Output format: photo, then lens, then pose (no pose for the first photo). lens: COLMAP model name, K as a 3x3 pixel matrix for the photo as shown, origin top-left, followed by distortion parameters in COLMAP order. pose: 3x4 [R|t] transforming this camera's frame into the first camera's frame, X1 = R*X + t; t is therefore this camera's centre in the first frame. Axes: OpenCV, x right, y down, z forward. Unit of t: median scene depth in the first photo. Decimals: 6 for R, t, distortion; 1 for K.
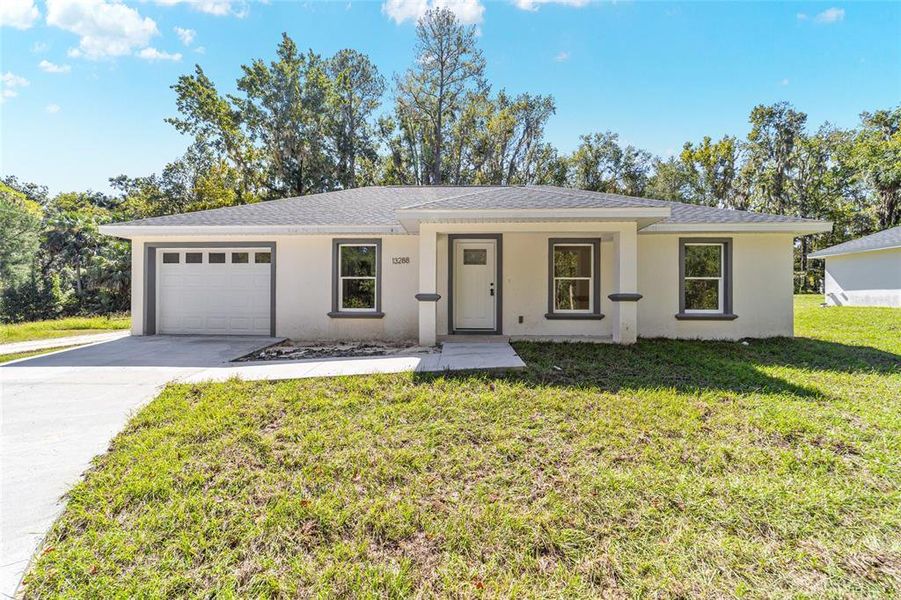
lens RADIAL K [[346.1, 0, 449.9], [0, 346.1, 298.7], [0, 0, 1]] dist [-0.019794, 0.008972]
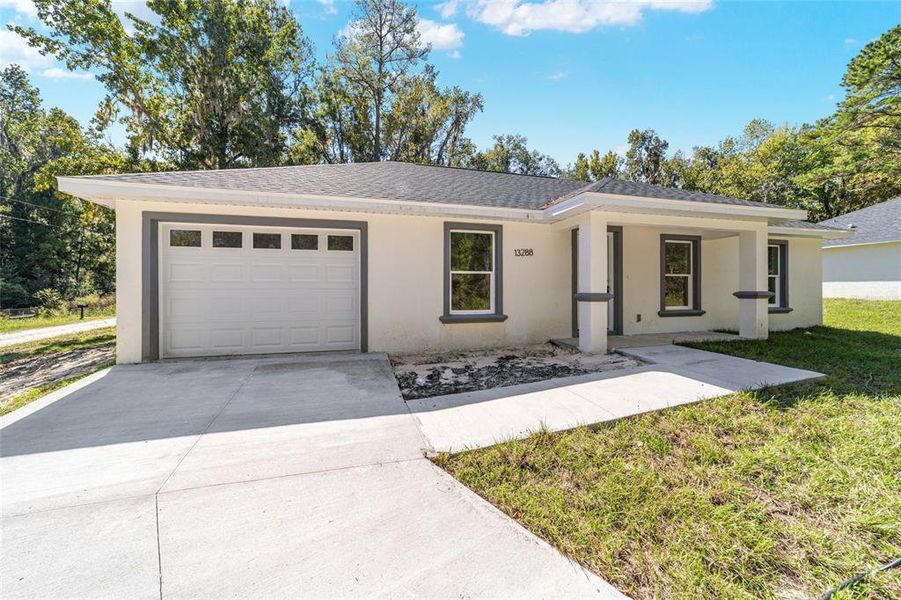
lens RADIAL K [[345.7, 0, 449.6], [0, 345.7, 293.6], [0, 0, 1]] dist [-0.021149, 0.008391]
pose [[0.951534, -0.009889, 0.307384, -0.224779], [0.006740, 0.999913, 0.011306, -0.008149], [-0.307469, -0.008686, 0.951518, 0.099732]]
